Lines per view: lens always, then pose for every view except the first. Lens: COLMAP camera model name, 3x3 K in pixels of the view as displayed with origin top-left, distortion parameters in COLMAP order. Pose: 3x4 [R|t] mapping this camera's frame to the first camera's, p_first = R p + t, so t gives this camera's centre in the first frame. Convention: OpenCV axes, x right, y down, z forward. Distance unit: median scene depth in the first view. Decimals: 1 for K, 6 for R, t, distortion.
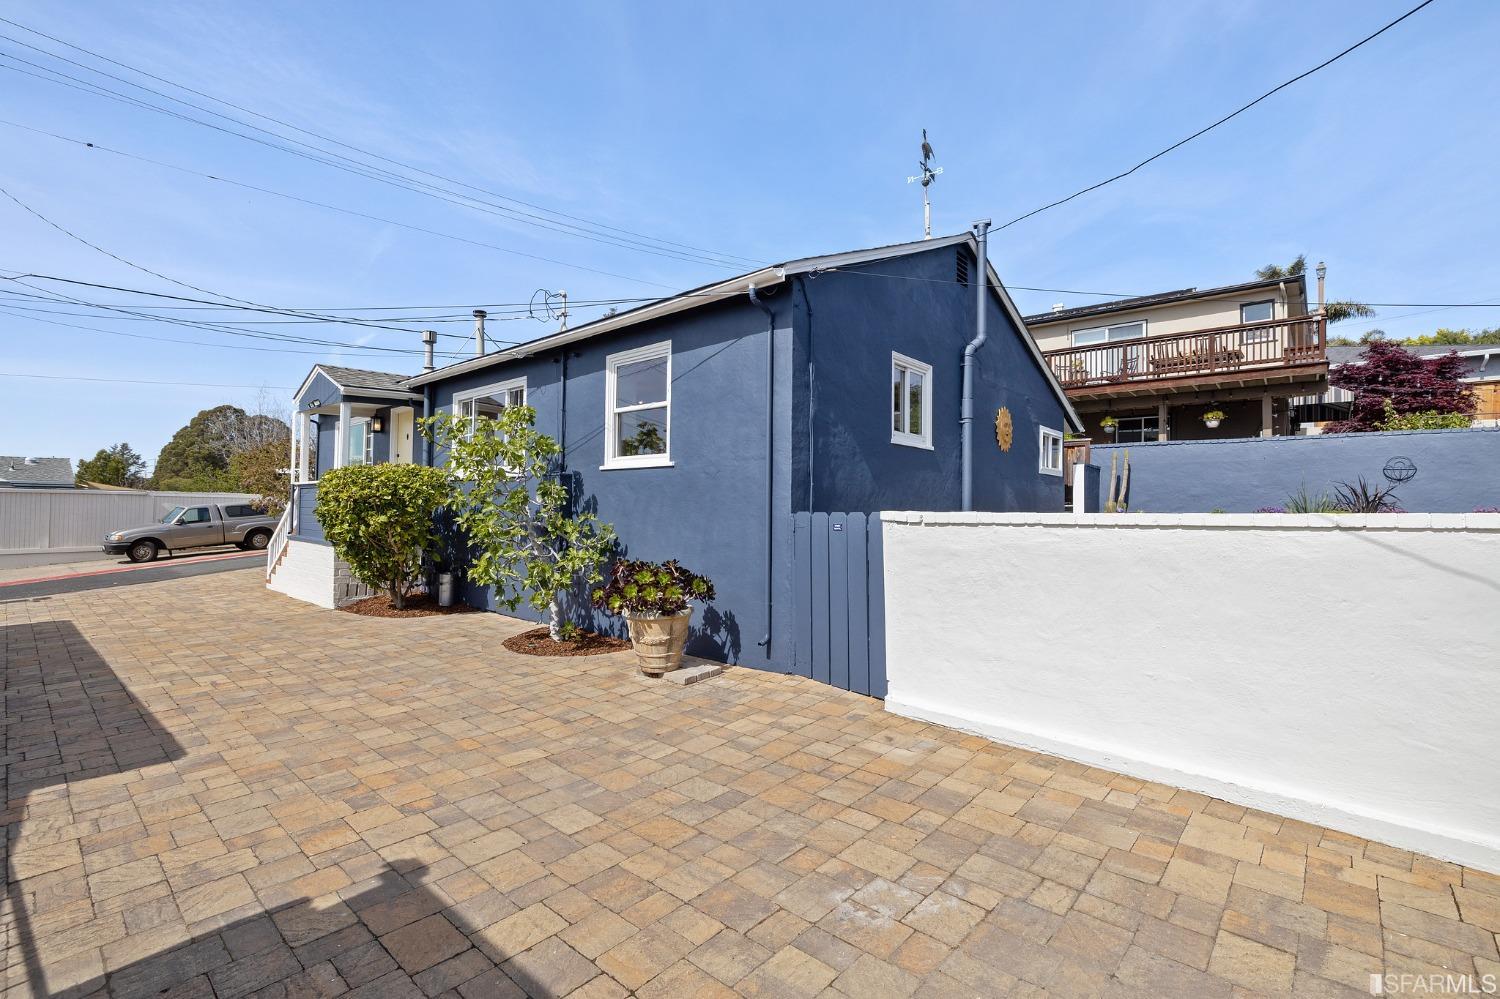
lens RADIAL K [[671.9, 0, 745.7], [0, 671.9, 490.0], [0, 0, 1]] dist [-0.003272, -0.000360]
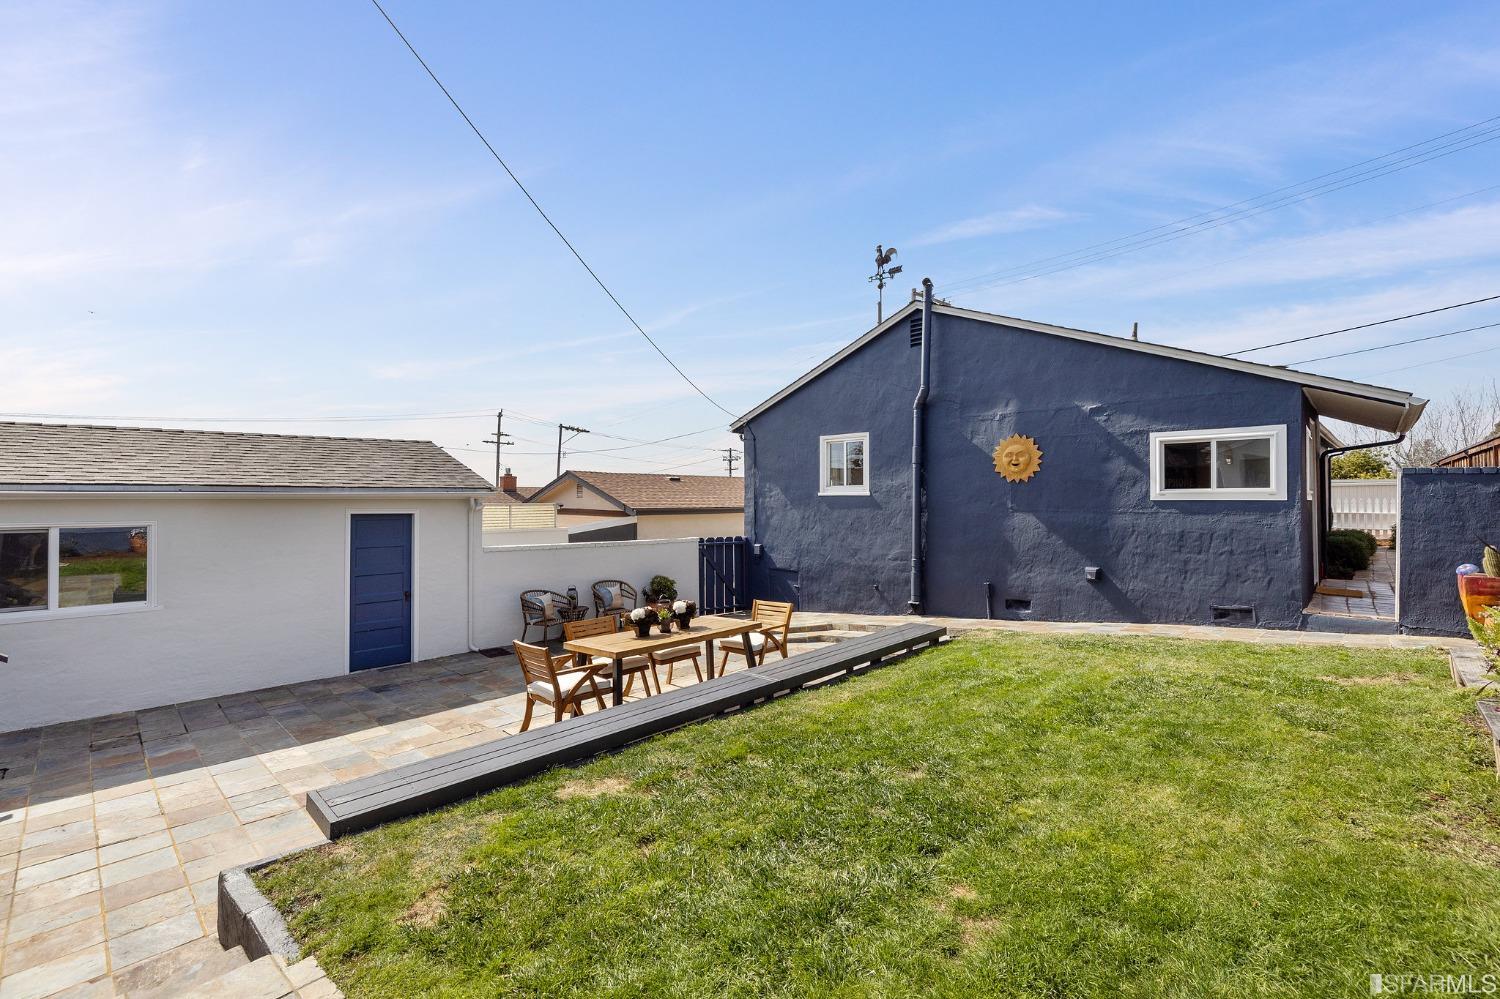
lens RADIAL K [[645.2, 0, 749.6], [0, 645.2, 494.6], [0, 0, 1]] dist [0.000413, 0.000148]
pose [[-0.058999, -0.016065, -0.998129, 2.863914], [0.034344, 0.999246, -0.018113, -0.084022], [0.997667, -0.035349, -0.058403, 1.527264]]
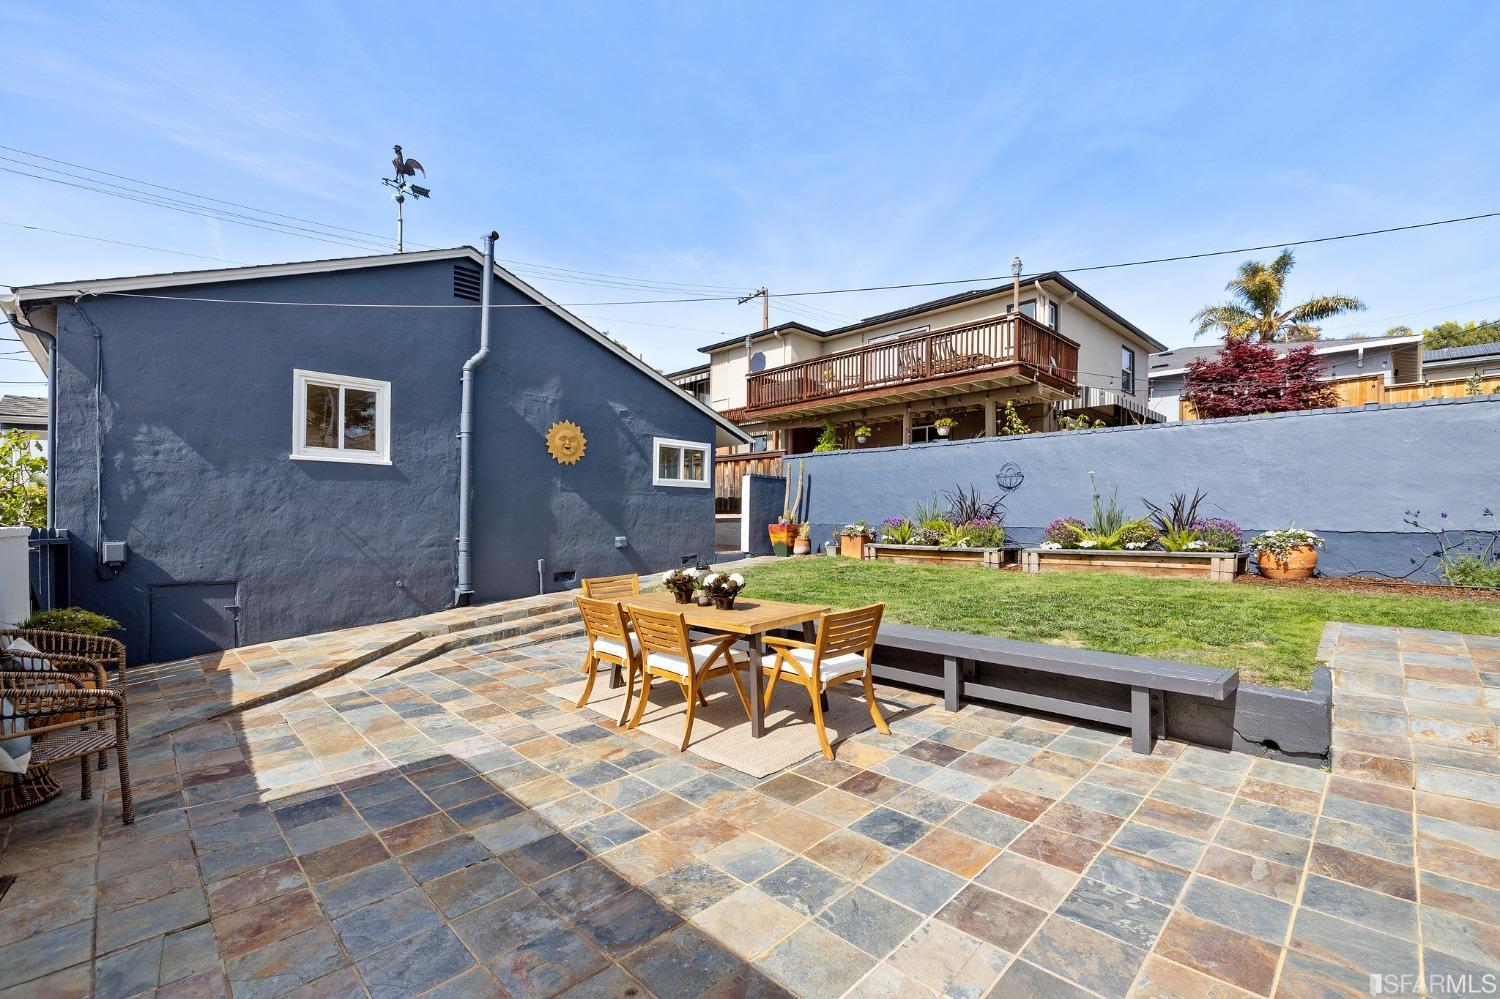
lens RADIAL K [[645.9, 0, 743.9], [0, 645.9, 519.0], [0, 0, 1]] dist [0.000770, 0.000154]
pose [[0.995382, -0.007228, -0.095717, 1.647297], [0.009579, 0.999663, 0.024128, 0.006566], [0.095511, -0.024934, 0.995116, 0.135727]]
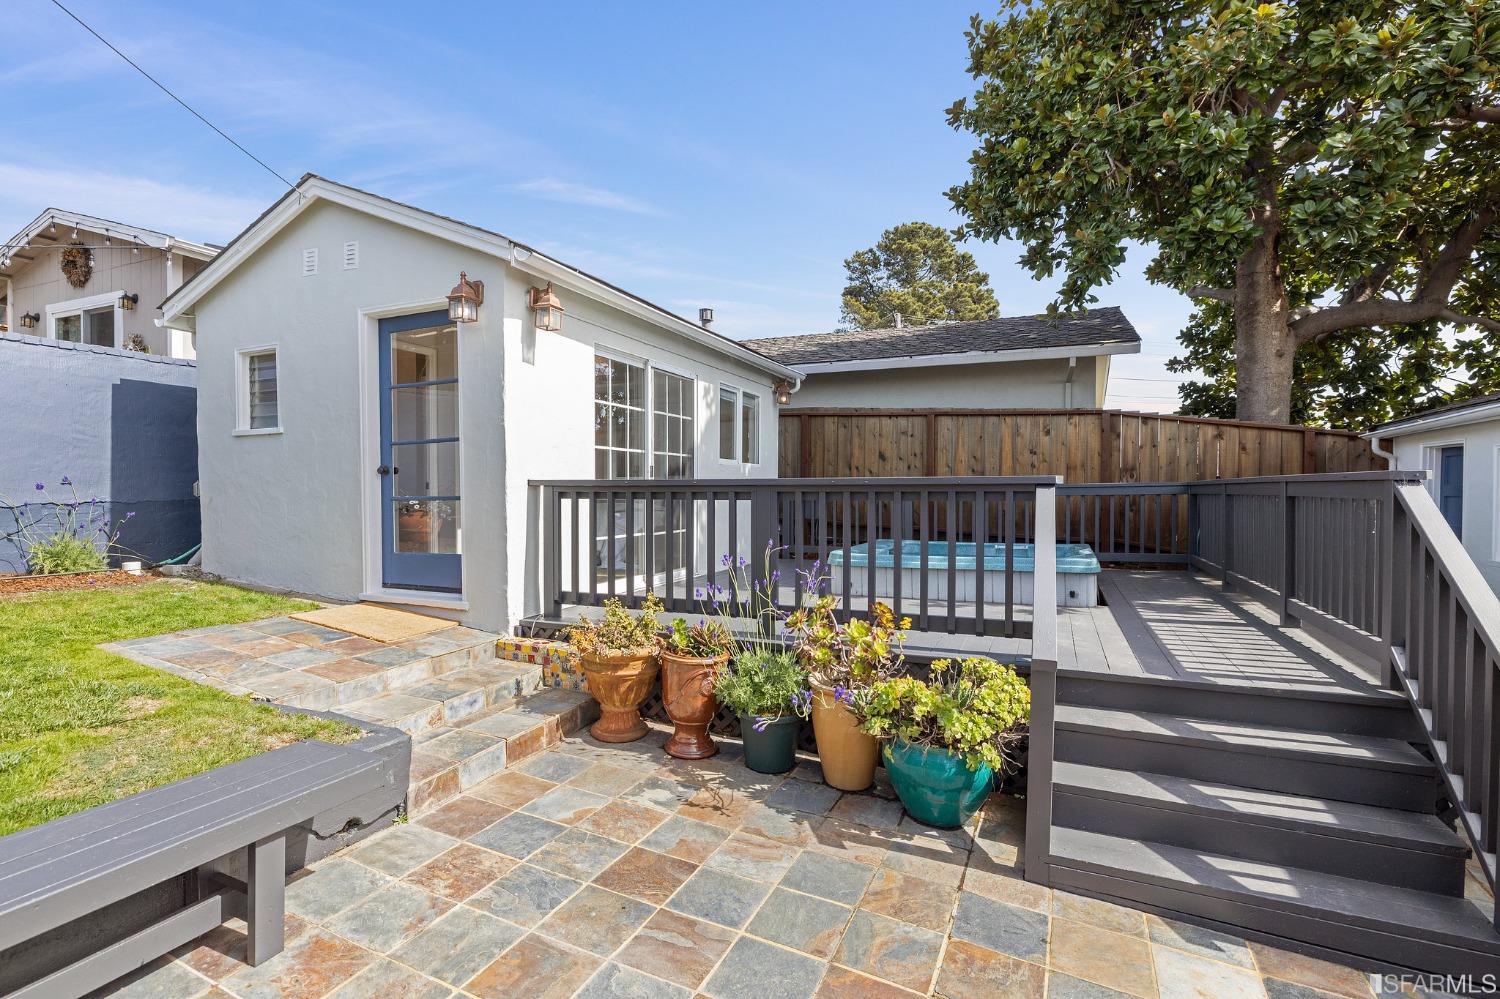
lens RADIAL K [[723.4, 0, 742.5], [0, 723.4, 498.9], [0, 0, 1]] dist [-0.003175, 0.000139]
pose [[-0.263047, -0.024807, 0.964464, 1.525992], [-0.039220, 0.999118, 0.015001, 0.004288], [-0.963985, -0.033880, -0.263788, 0.853263]]
